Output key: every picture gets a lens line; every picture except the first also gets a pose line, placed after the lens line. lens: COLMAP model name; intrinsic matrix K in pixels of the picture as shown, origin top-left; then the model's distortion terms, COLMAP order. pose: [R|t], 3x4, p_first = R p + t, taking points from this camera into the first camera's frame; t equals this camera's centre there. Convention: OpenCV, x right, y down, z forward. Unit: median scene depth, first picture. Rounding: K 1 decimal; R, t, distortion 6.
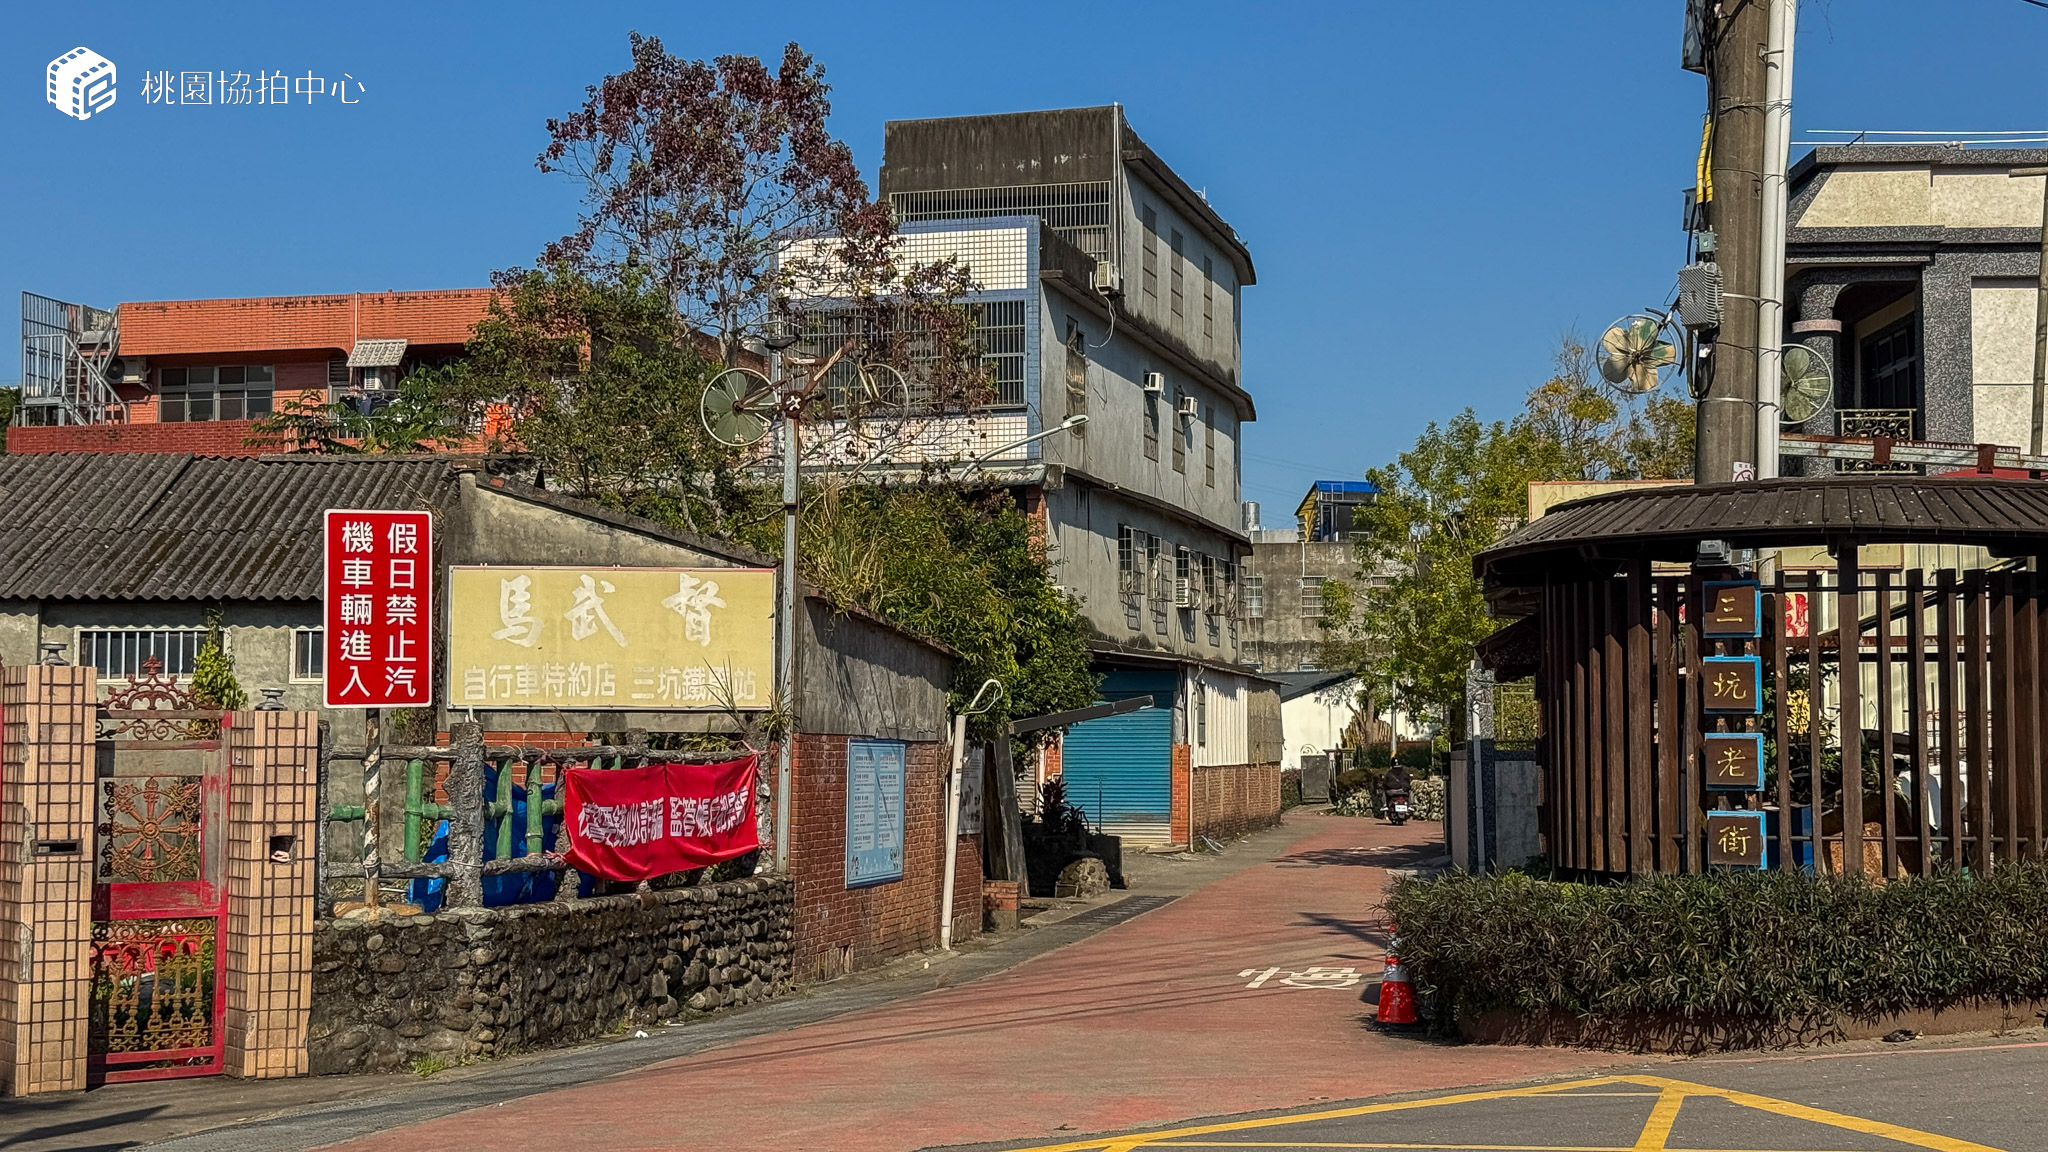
lens RADIAL K [[2830.4, 0, 1024.0], [0, 2830.4, 576.0], [0, 0, 1]] dist [0.137468, -0.002003]
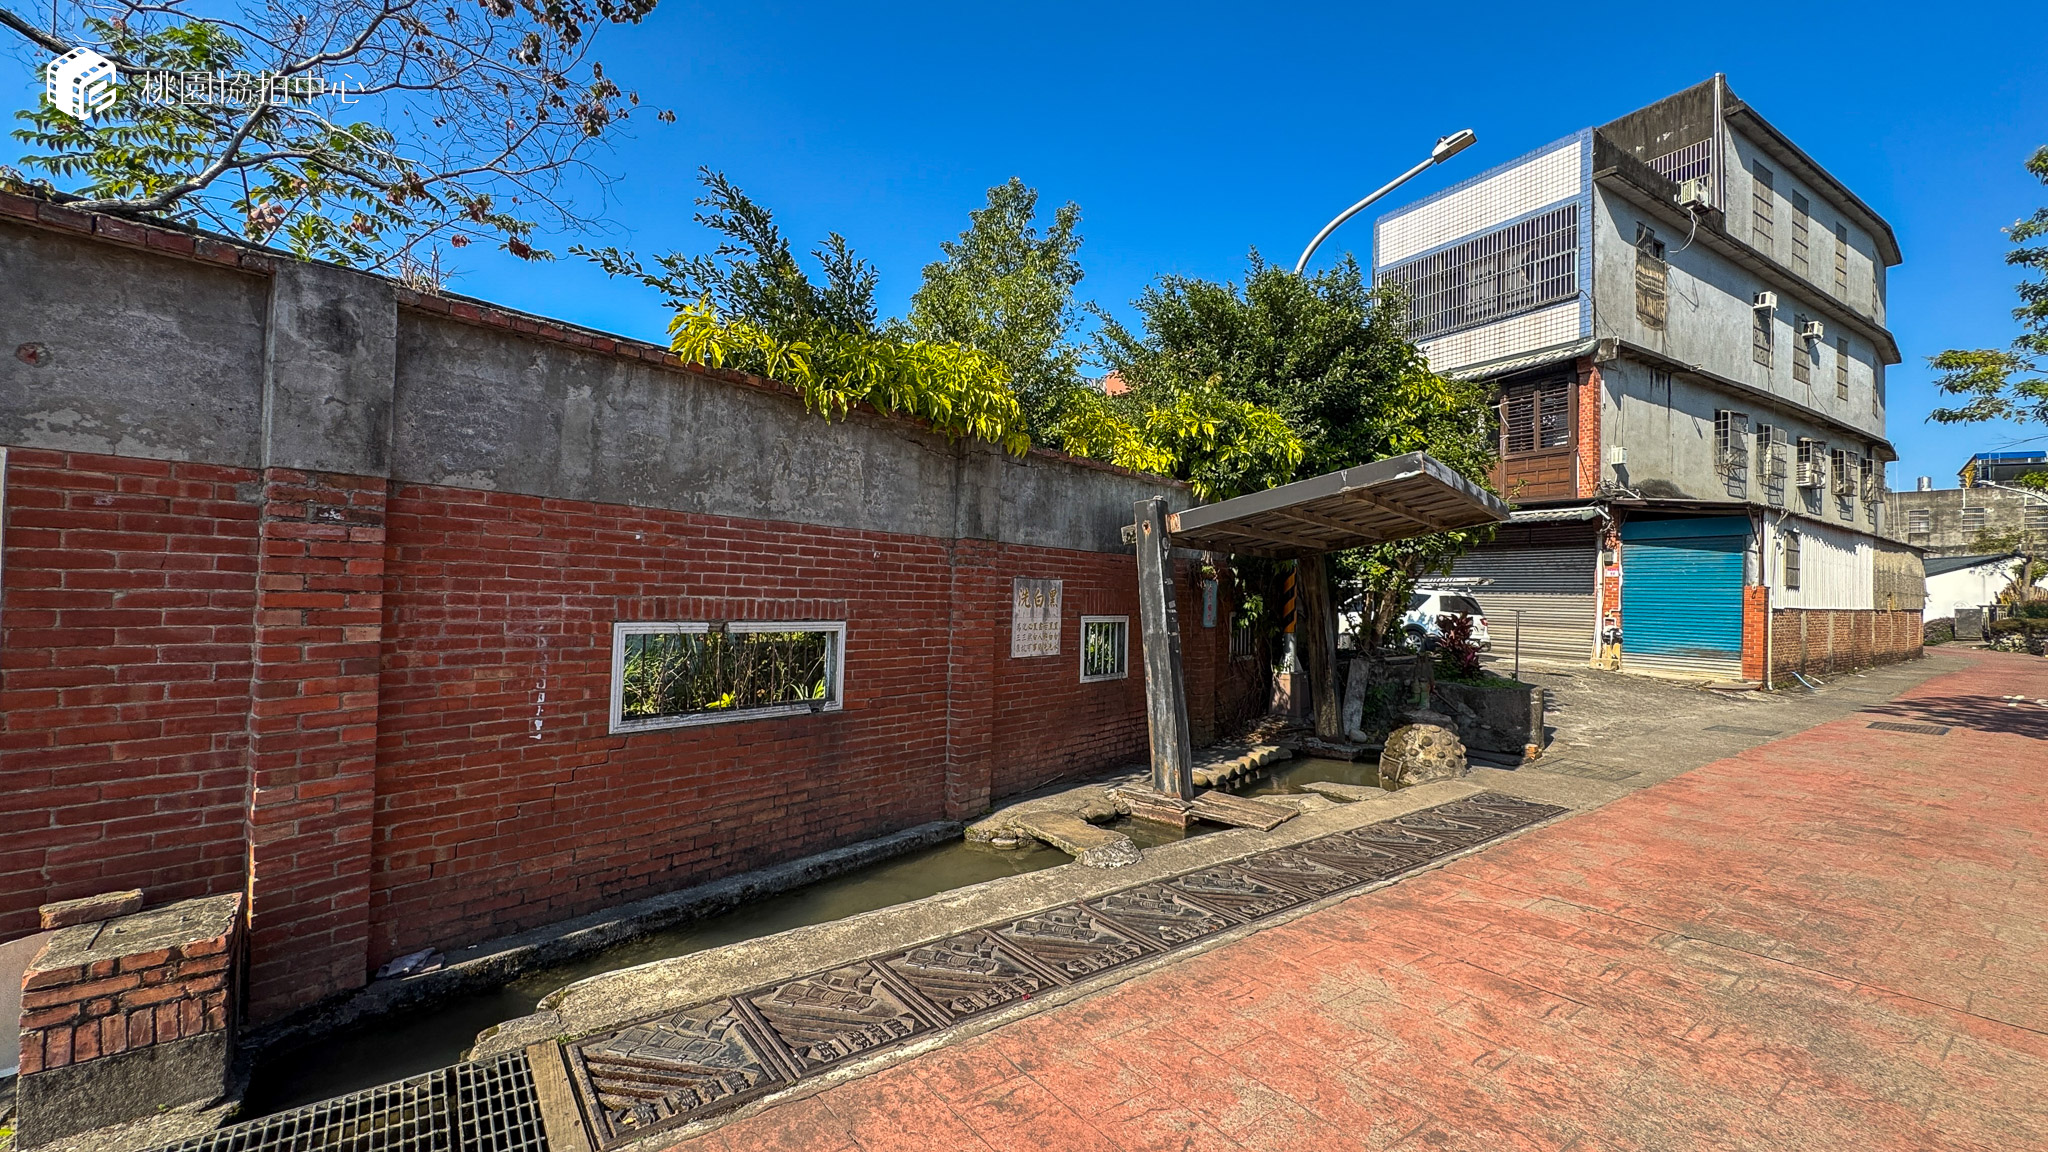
lens RADIAL K [[811.0, 0, 1024.0], [0, 811.0, 576.0], [0, 0, 1]] dist [-0.004280, -0.000156]
pose [[0.719103, 0.004290, -0.694890, 0.068810], [0.019691, 0.999454, 0.026547, 0.042786], [0.694624, -0.032773, 0.718626, 0.602974]]
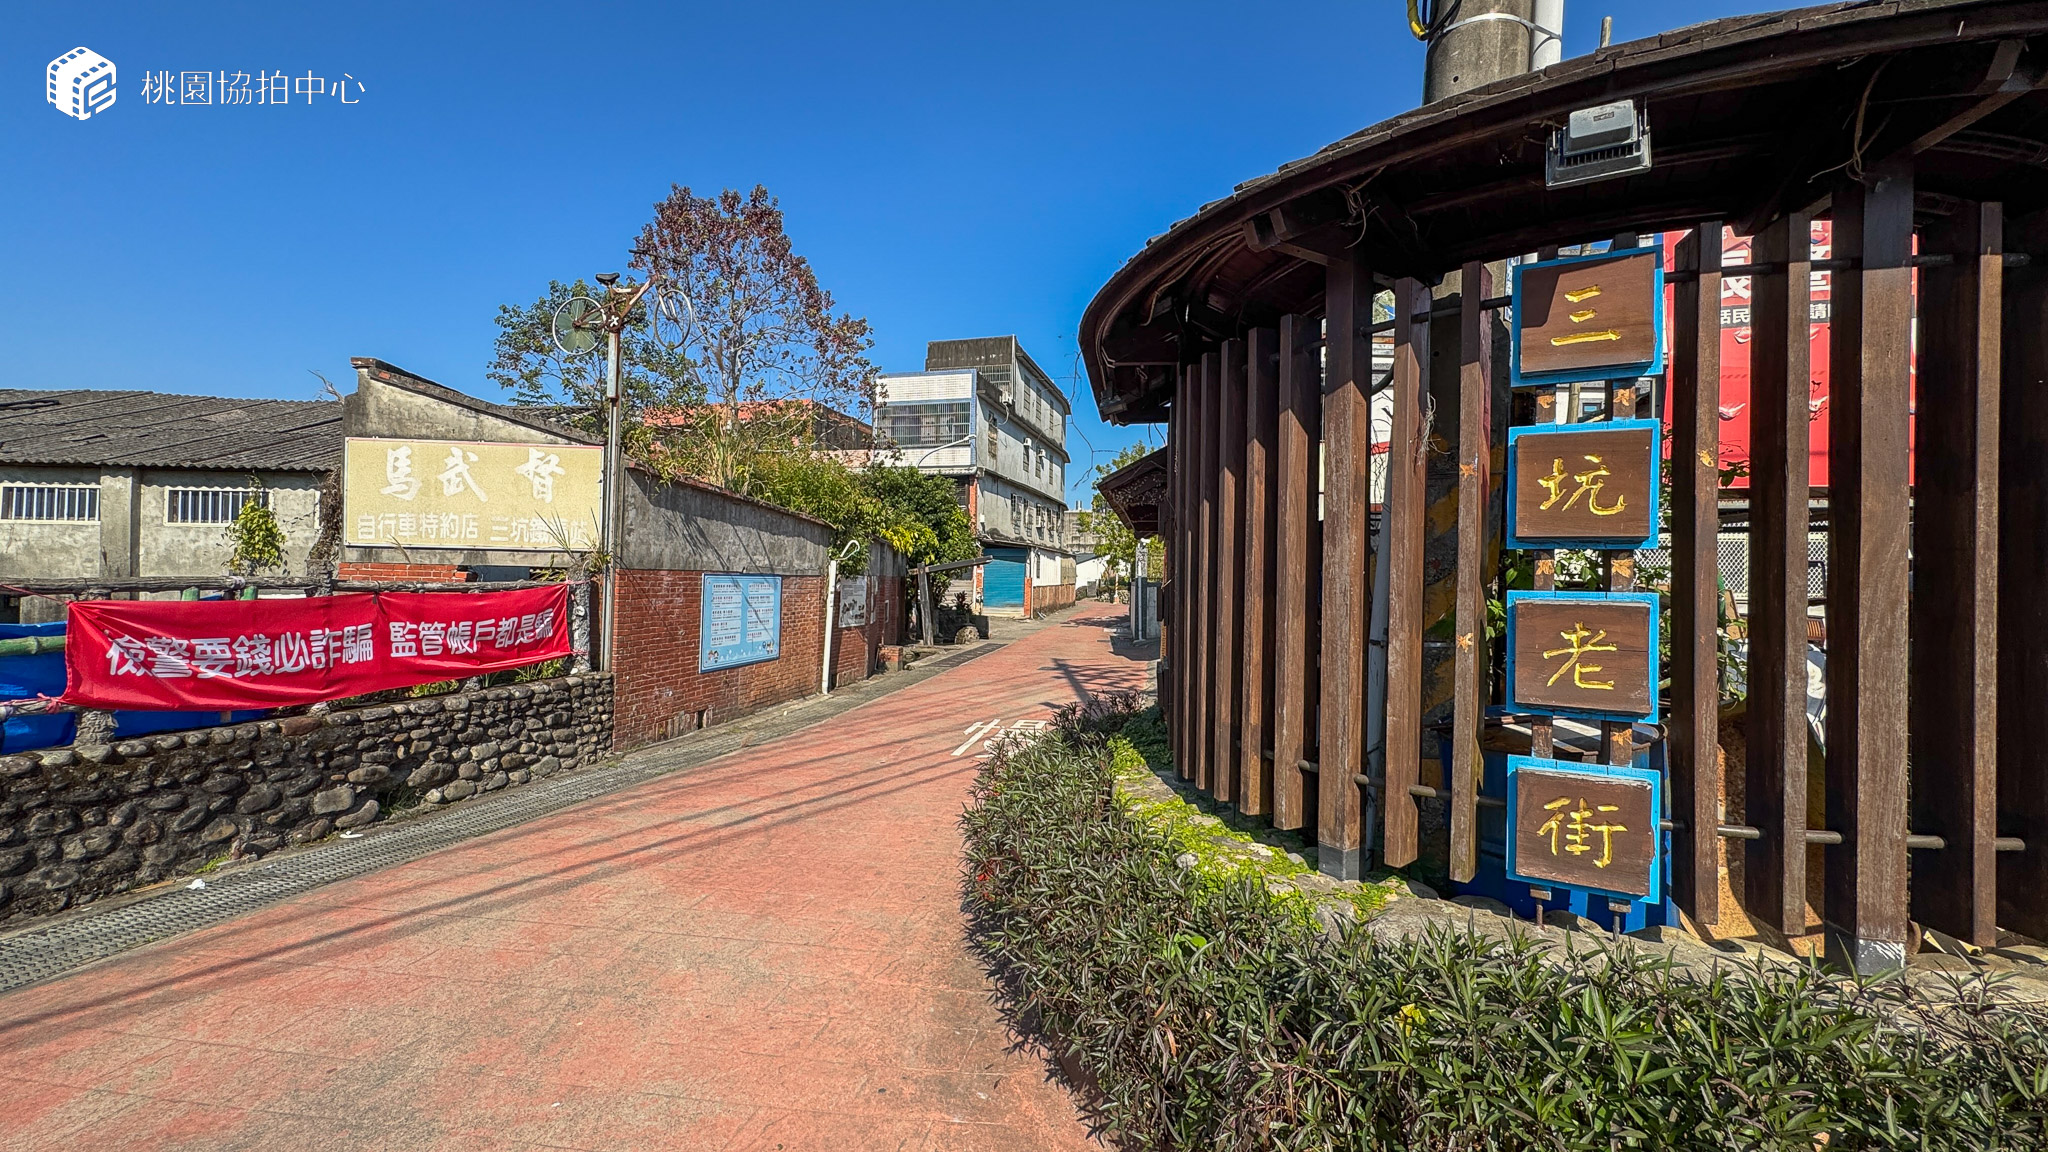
lens RADIAL K [[811.0, 0, 1024.0], [0, 811.0, 576.0], [0, 0, 1]] dist [-0.004280, -0.000156]
pose [[0.999850, 0.016759, 0.004469, 0.048367], [-0.016997, 0.998053, 0.060012, 0.014035], [-0.003454, -0.060079, 0.998188, 0.264639]]
